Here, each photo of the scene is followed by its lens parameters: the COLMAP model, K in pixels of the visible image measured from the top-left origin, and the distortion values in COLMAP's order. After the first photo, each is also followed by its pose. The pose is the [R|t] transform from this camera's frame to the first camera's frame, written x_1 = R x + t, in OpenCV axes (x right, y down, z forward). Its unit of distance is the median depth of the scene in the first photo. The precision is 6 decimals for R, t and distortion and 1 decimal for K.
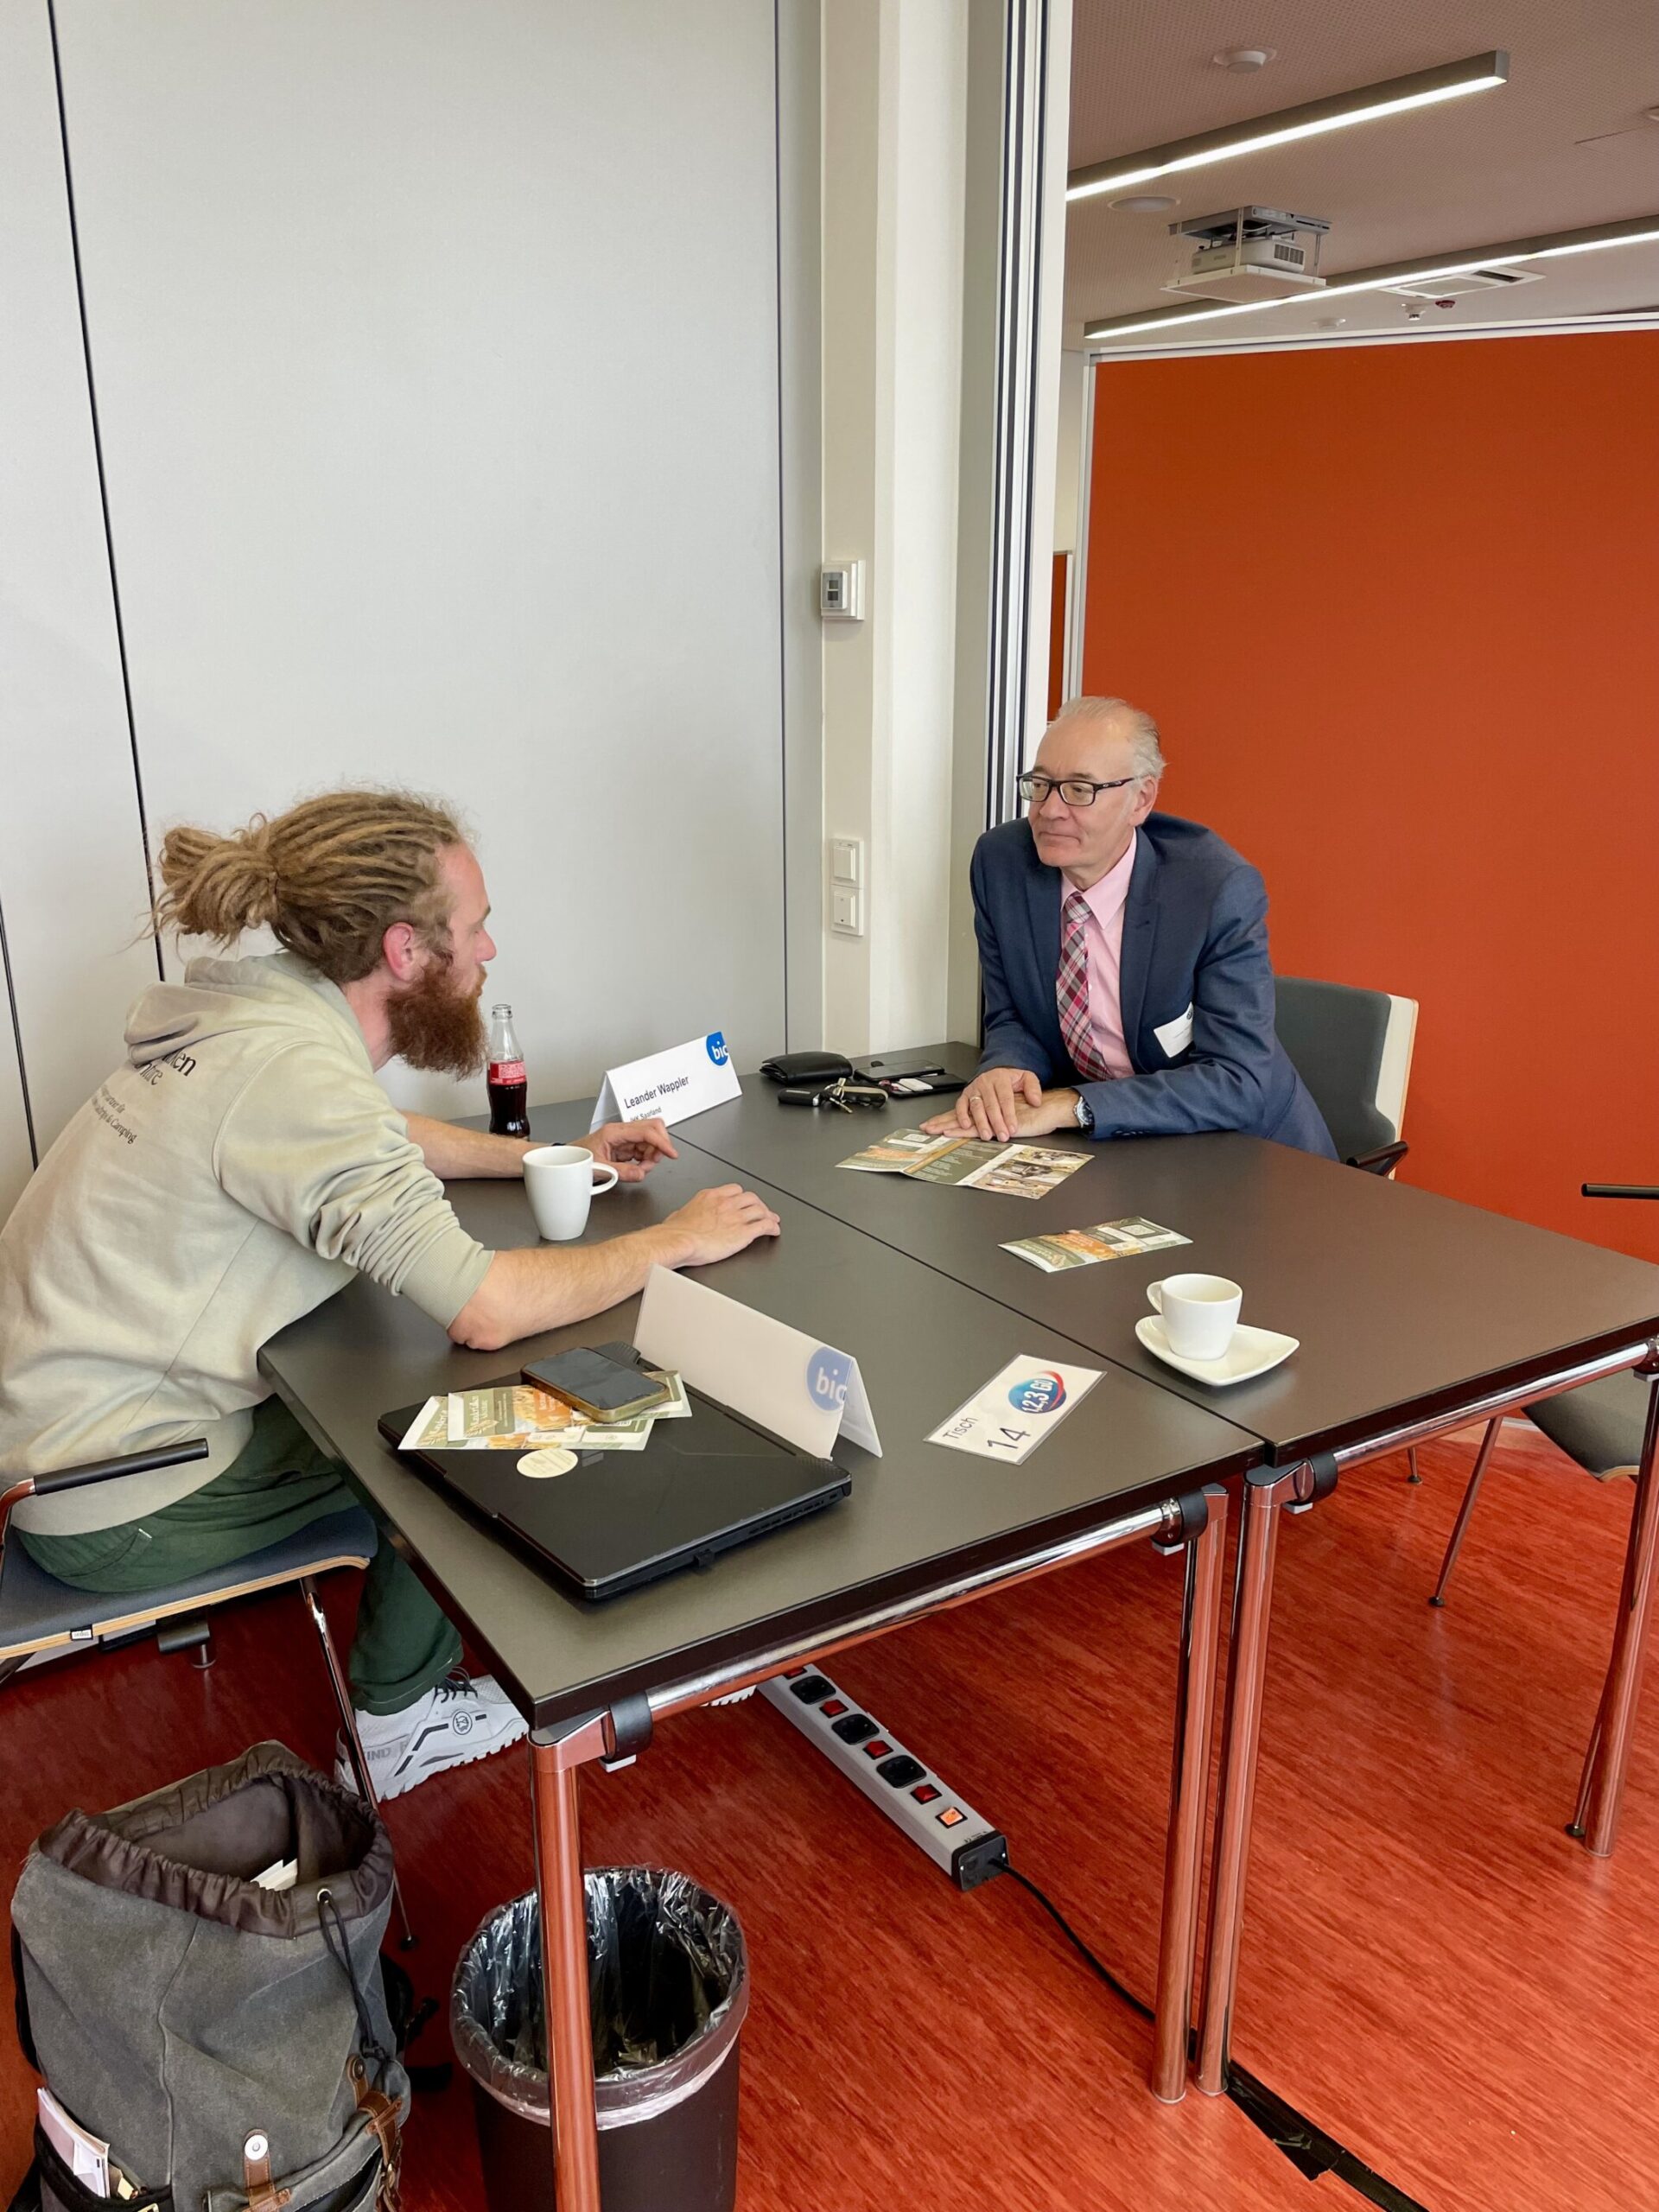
lens RADIAL K [[1682.2, 0, 836.6], [0, 1682.2, 1124.1], [0, 0, 1]] dist [0.084624, -0.117164]
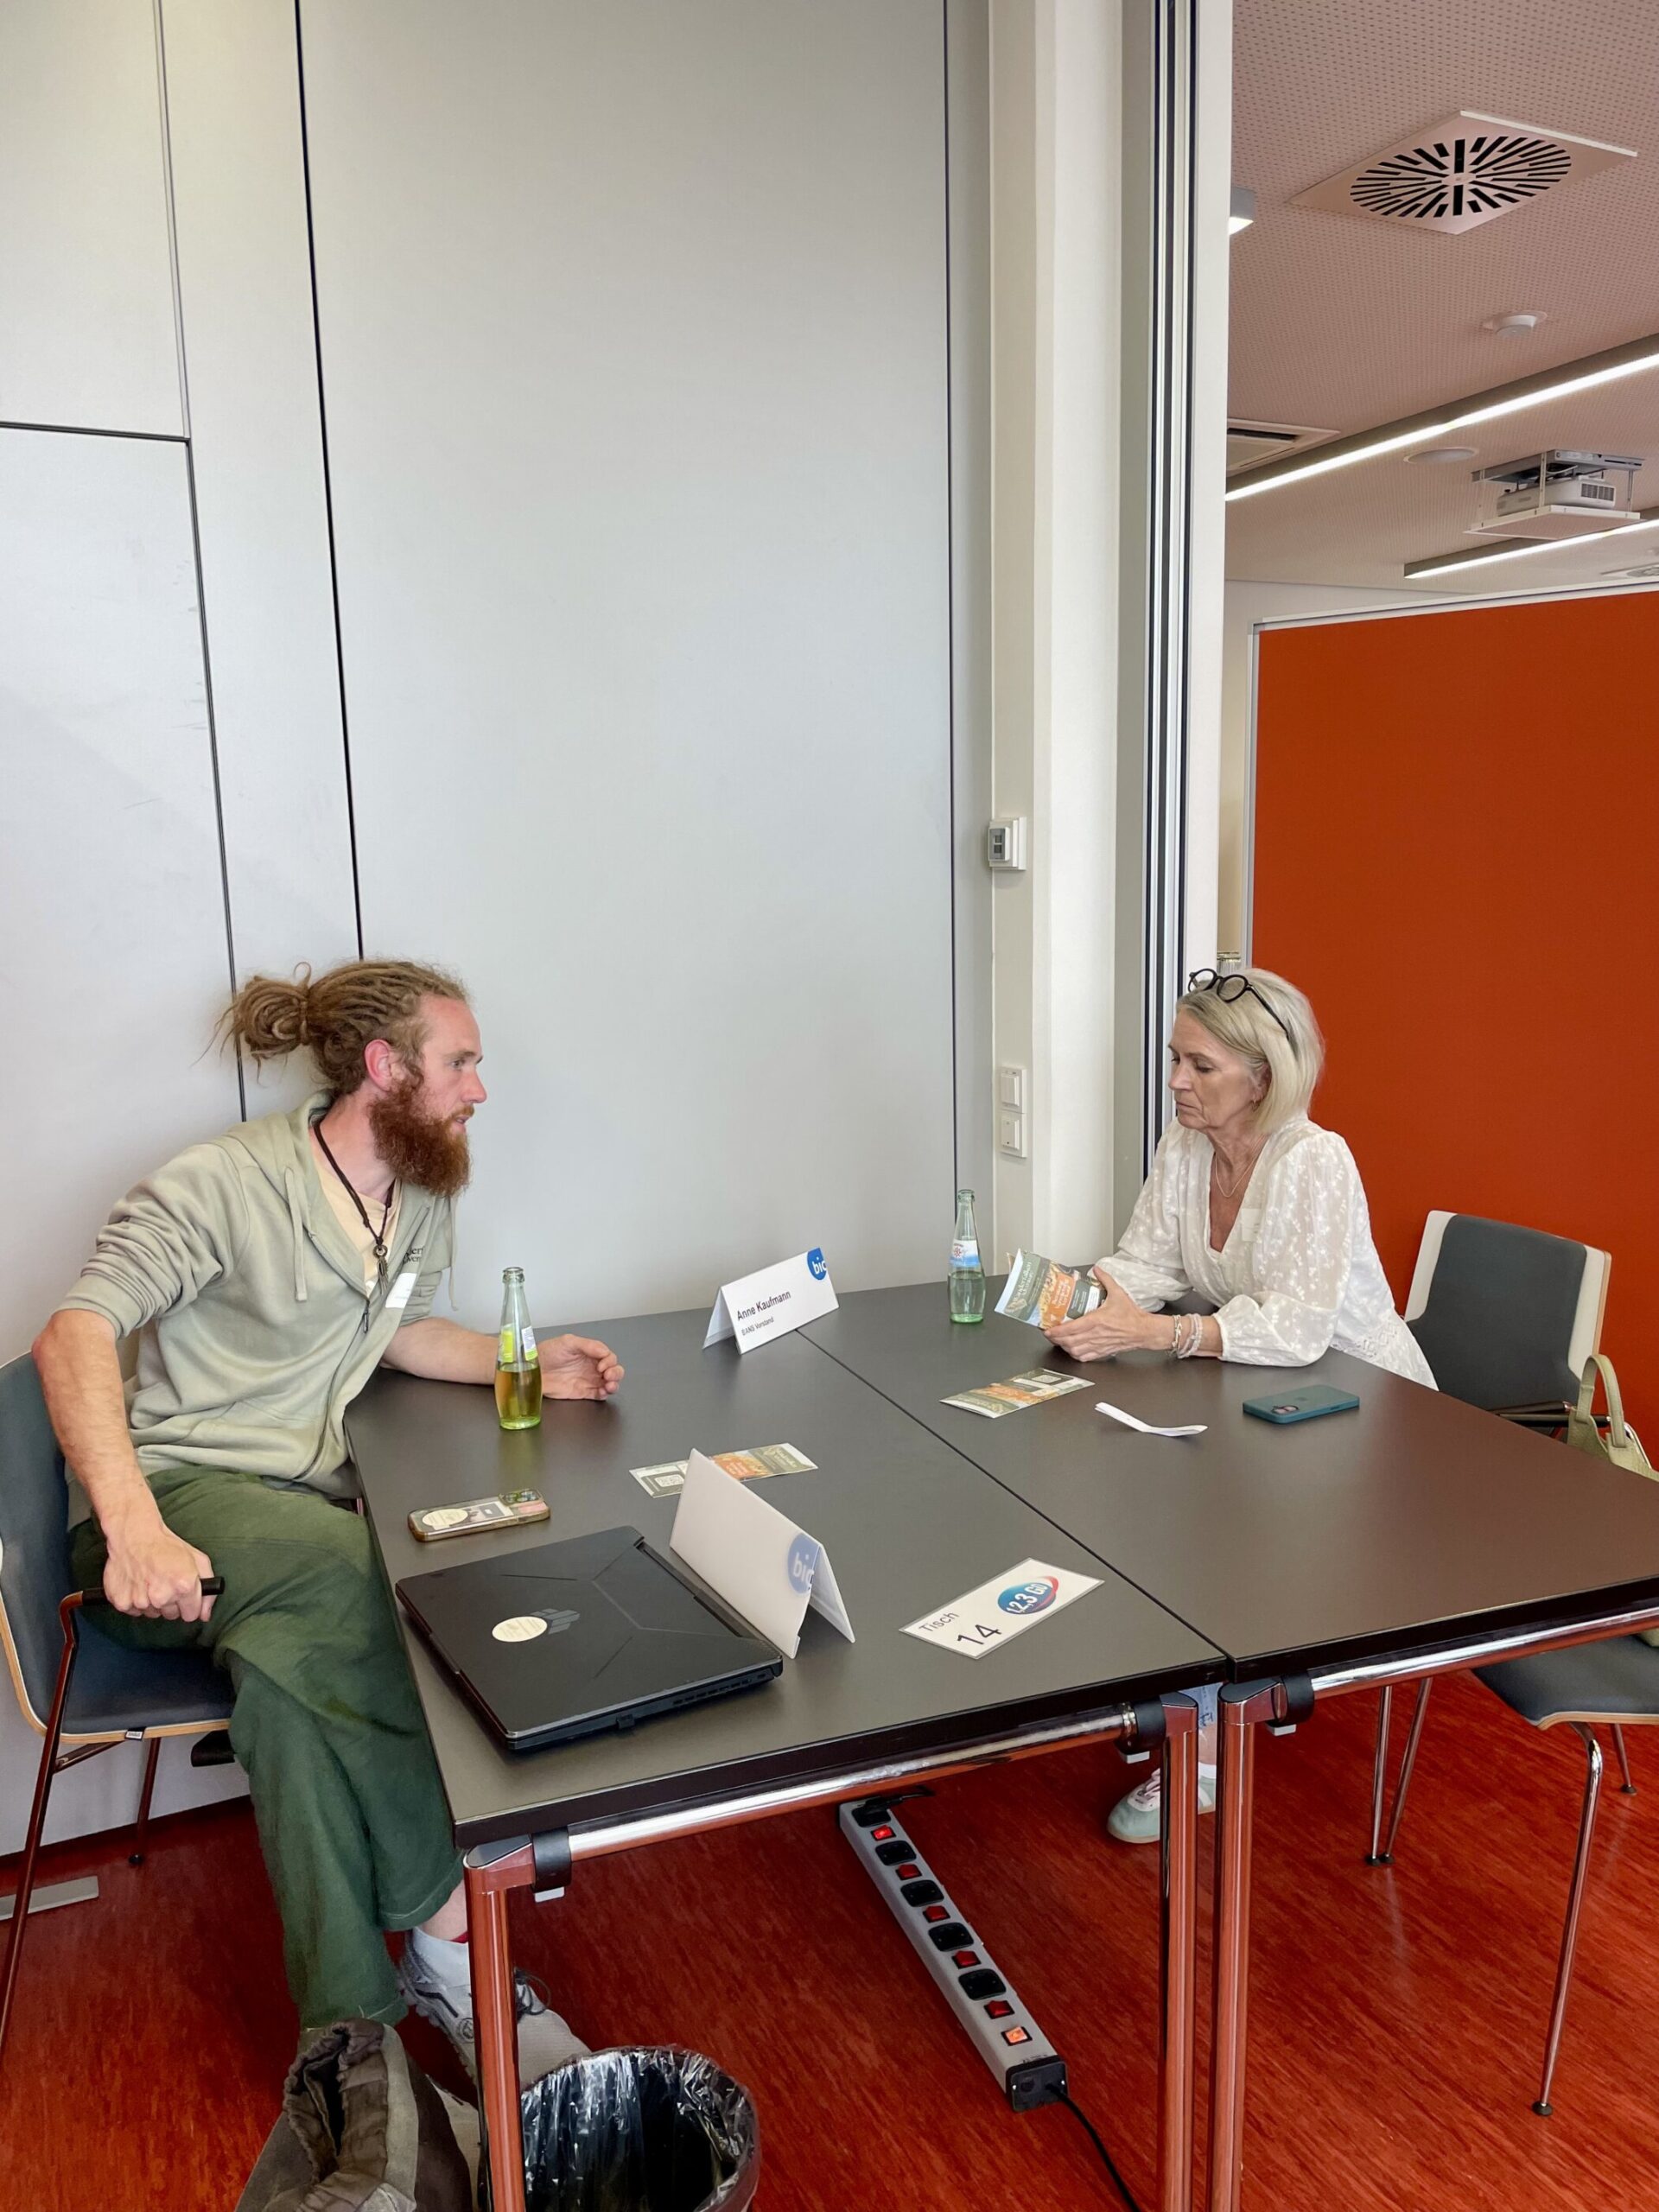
lens RADIAL K [[1670.4, 0, 817.8], [0, 1670.4, 1124.4], [0, 0, 1]] dist [0.083017, -0.117459]
pose [[0.977910, 0.013176, -0.208612, 0.151298], [-0.039771, 0.991508, -0.123813, 0.002077], [0.205209, 0.129375, 0.970129, -0.061453]]
